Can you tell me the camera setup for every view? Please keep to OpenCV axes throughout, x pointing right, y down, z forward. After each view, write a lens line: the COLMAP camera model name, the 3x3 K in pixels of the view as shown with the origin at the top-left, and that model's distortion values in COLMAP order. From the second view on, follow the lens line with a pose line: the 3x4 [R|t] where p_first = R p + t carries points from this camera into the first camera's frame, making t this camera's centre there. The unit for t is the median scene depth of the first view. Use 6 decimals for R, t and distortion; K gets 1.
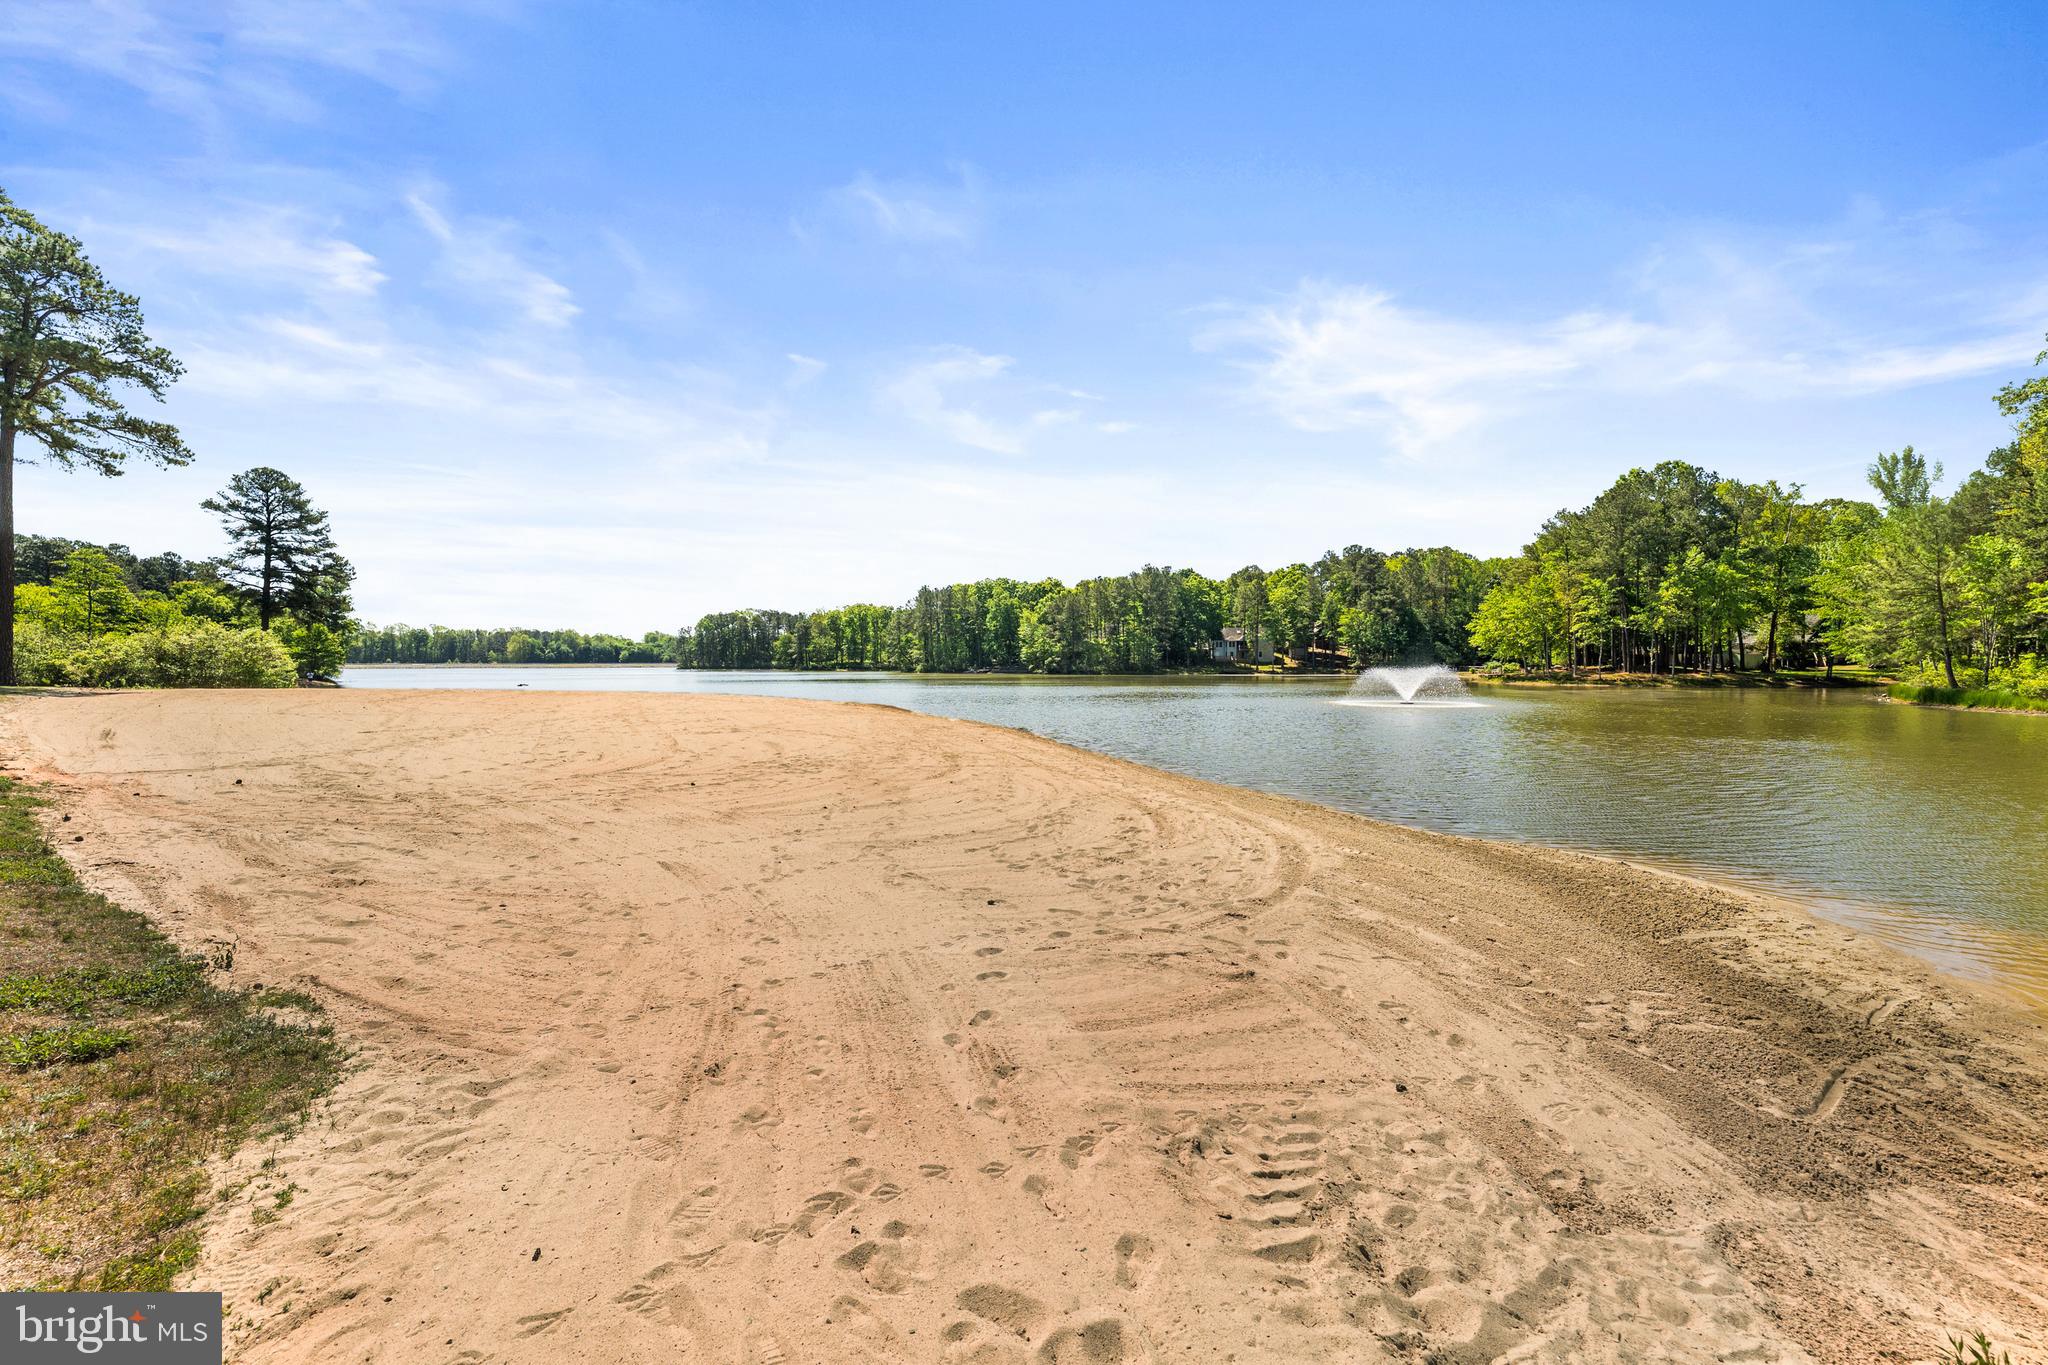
lens RADIAL K [[843.1, 0, 1022.9], [0, 843.1, 684.9], [0, 0, 1]] dist [0.003316, -0.000739]
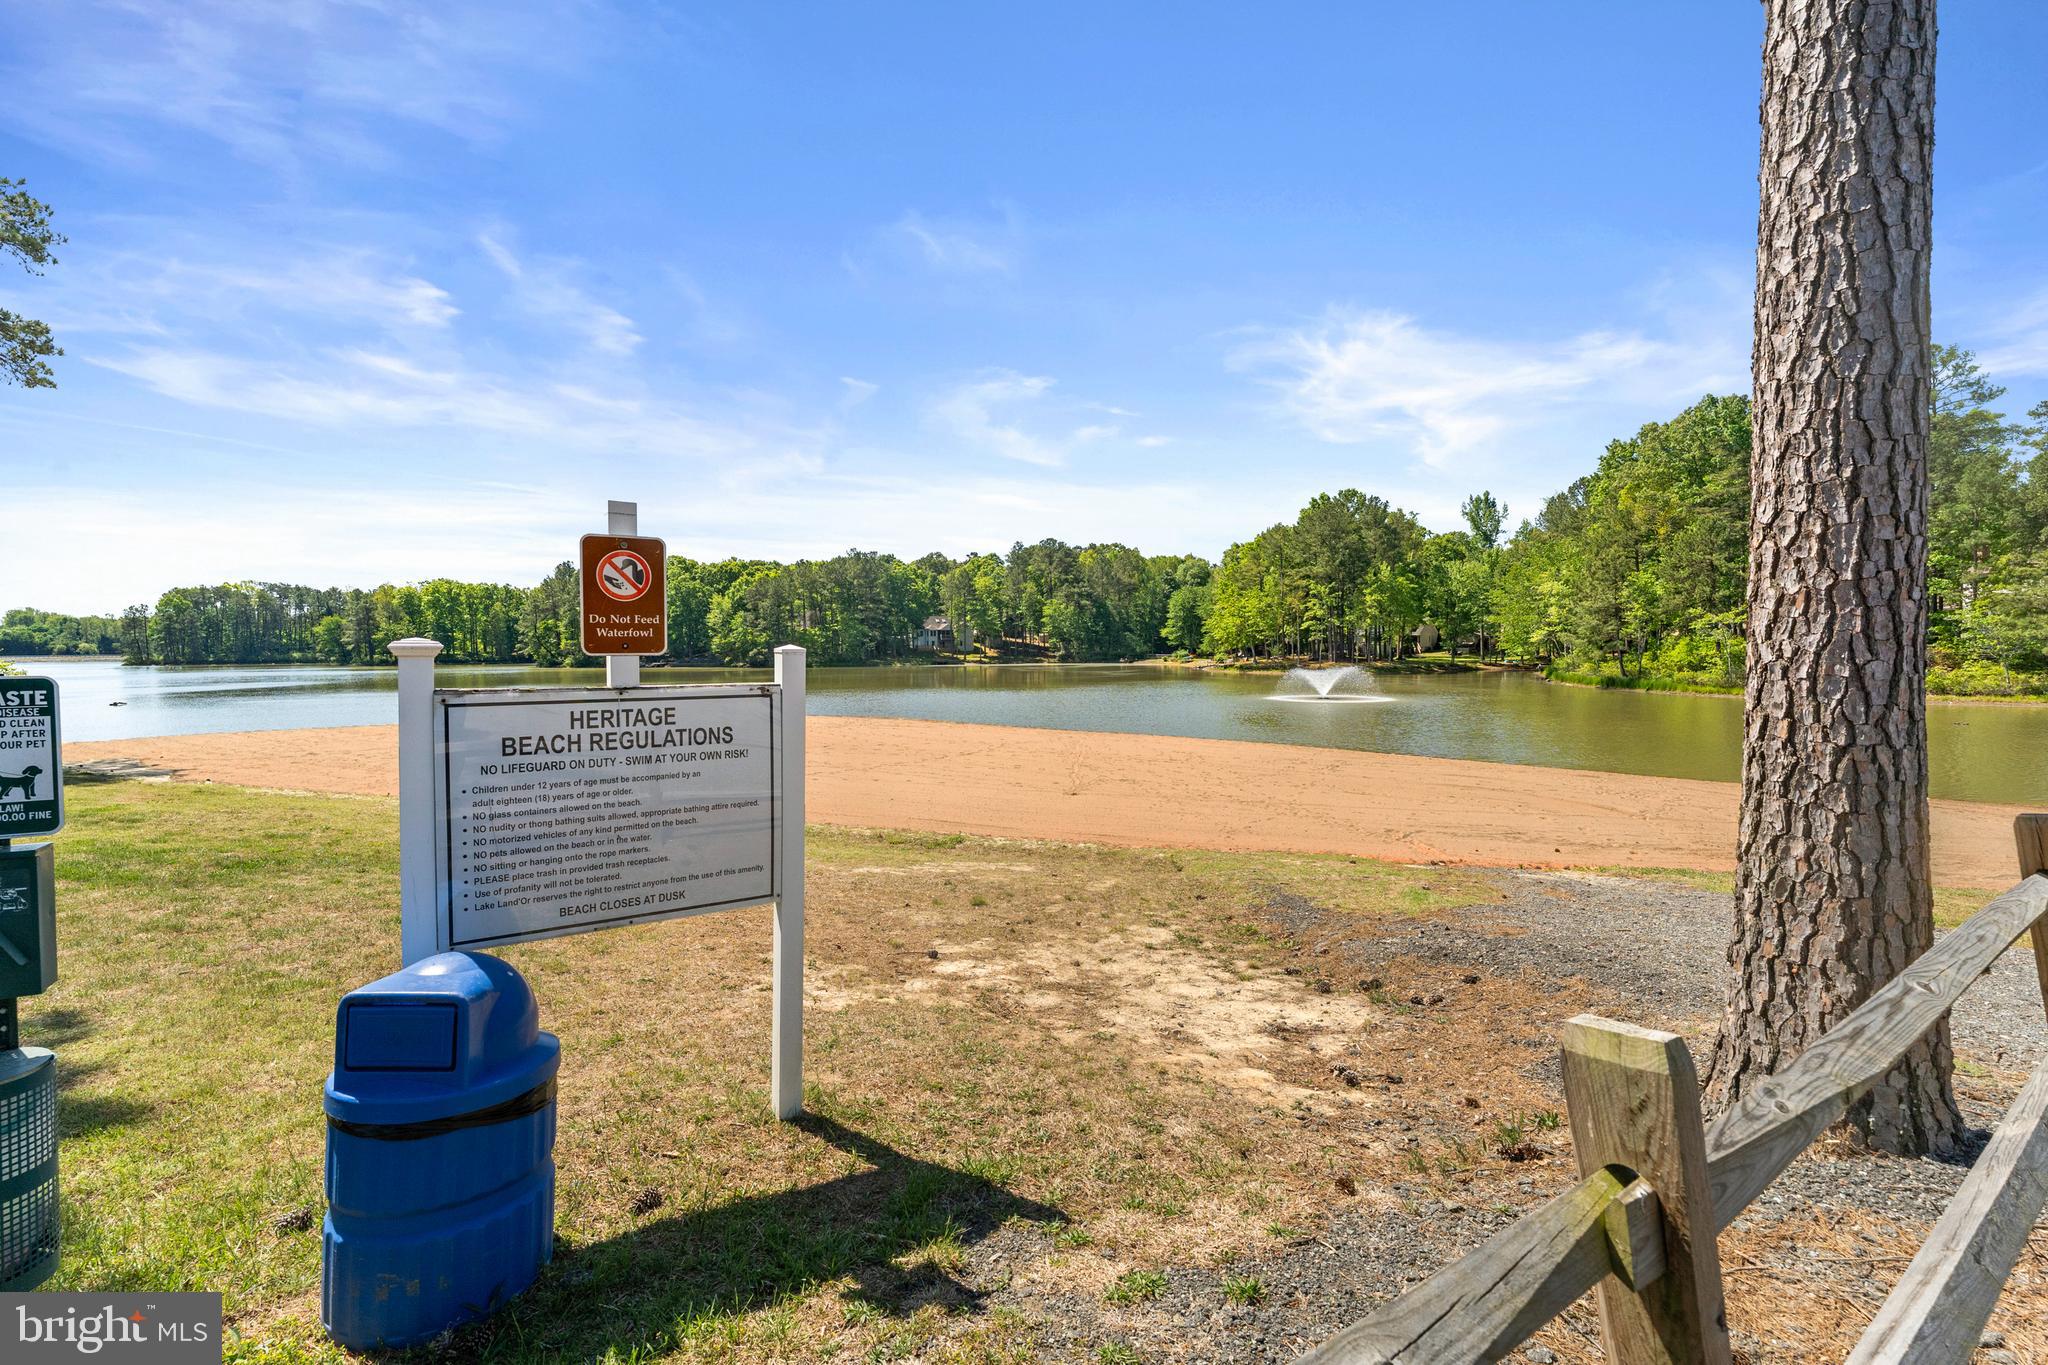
lens RADIAL K [[908.5, 0, 1017.0], [0, 908.5, 680.8], [0, 0, 1]] dist [0.009319, 0.000077]
pose [[0.904081, -0.022059, 0.426792, -0.124687], [0.017650, 0.999742, 0.014282, -0.007112], [-0.426997, -0.005379, 0.904237, 0.004952]]
